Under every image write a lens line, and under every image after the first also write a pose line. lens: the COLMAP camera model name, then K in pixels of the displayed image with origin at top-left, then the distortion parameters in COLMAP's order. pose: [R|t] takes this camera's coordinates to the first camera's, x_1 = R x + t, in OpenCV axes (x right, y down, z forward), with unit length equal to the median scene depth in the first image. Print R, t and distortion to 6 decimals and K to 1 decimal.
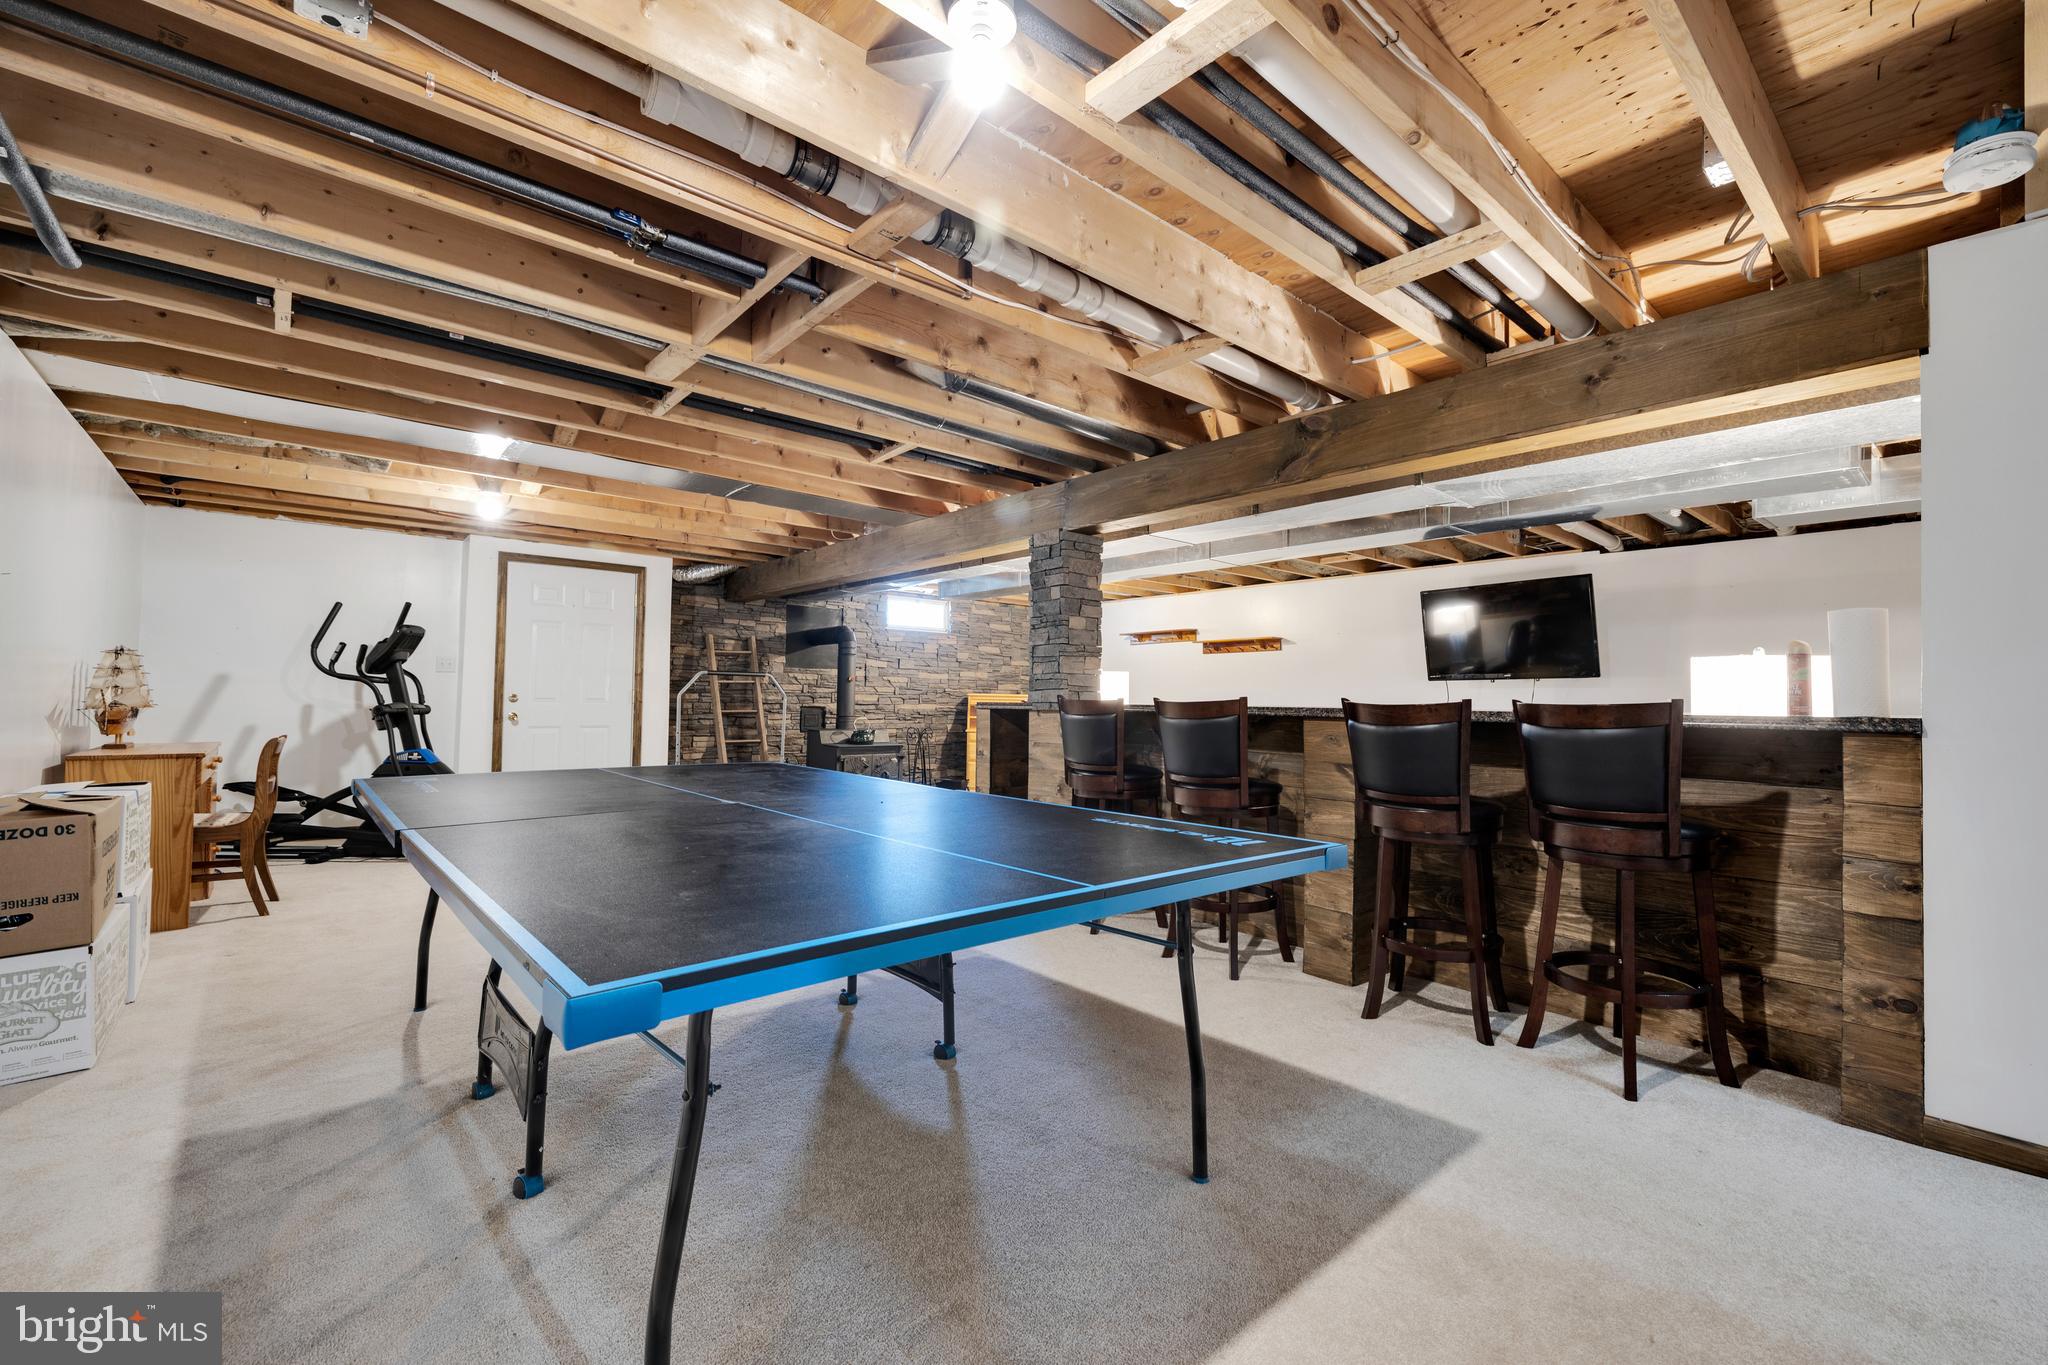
lens RADIAL K [[851.9, 0, 1024.5], [0, 851.9, 690.0], [0, 0, 1]] dist [0.001767, -0.000202]
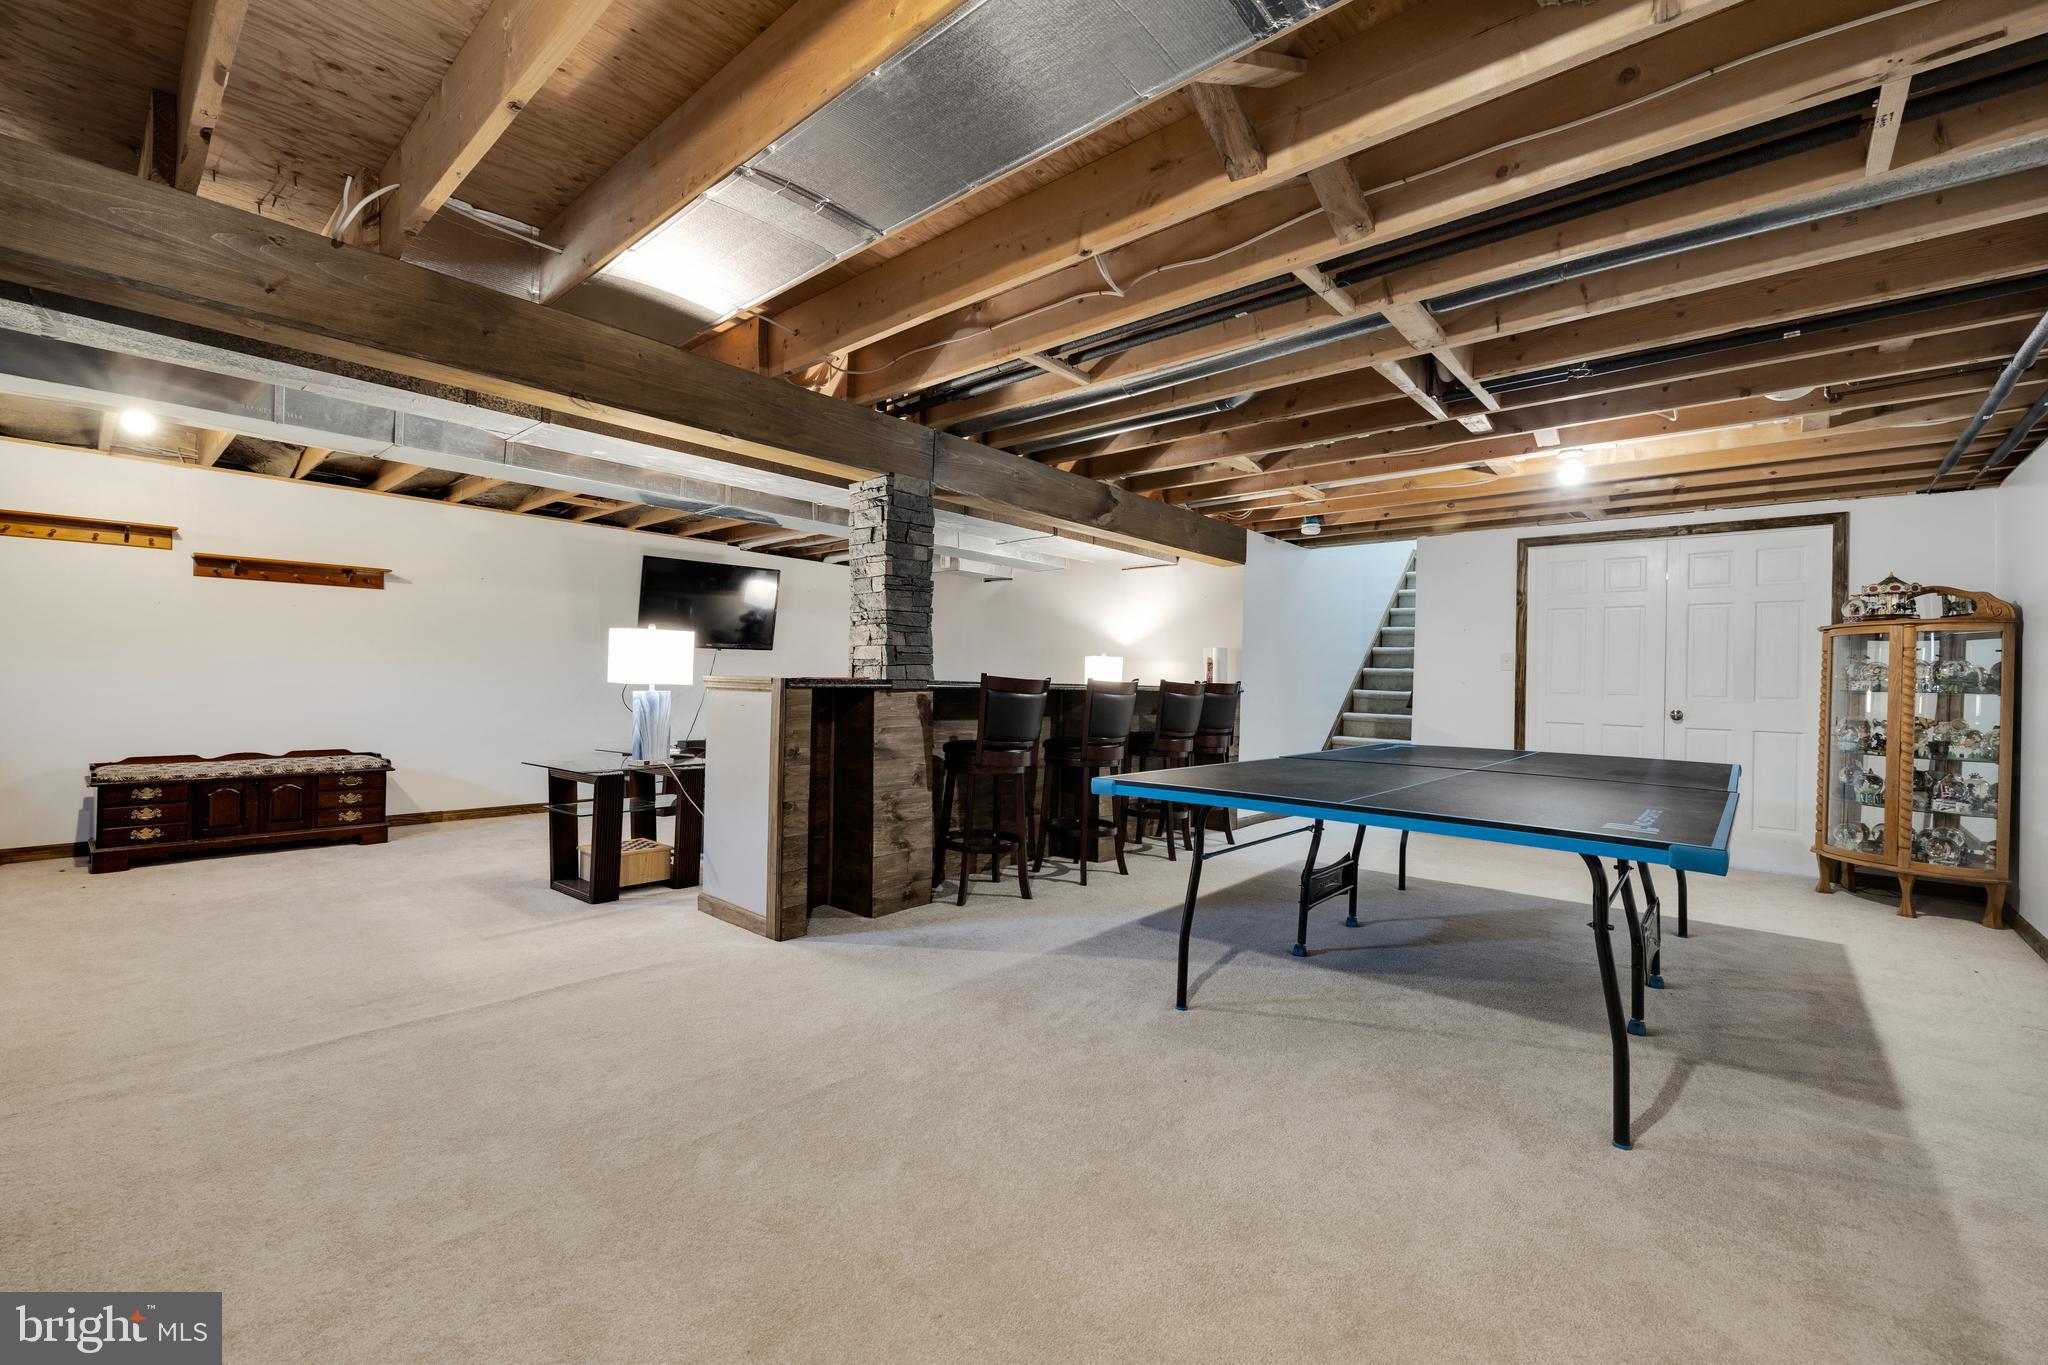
lens RADIAL K [[851.9, 0, 1026.0], [0, 851.9, 679.6], [0, 0, 1]] dist [0.001767, -0.000202]
pose [[-0.156157, -0.016695, 0.987591, -0.875309], [-0.036499, 0.999272, 0.011121, 0.001275], [-0.987058, -0.034309, -0.156653, 1.074519]]
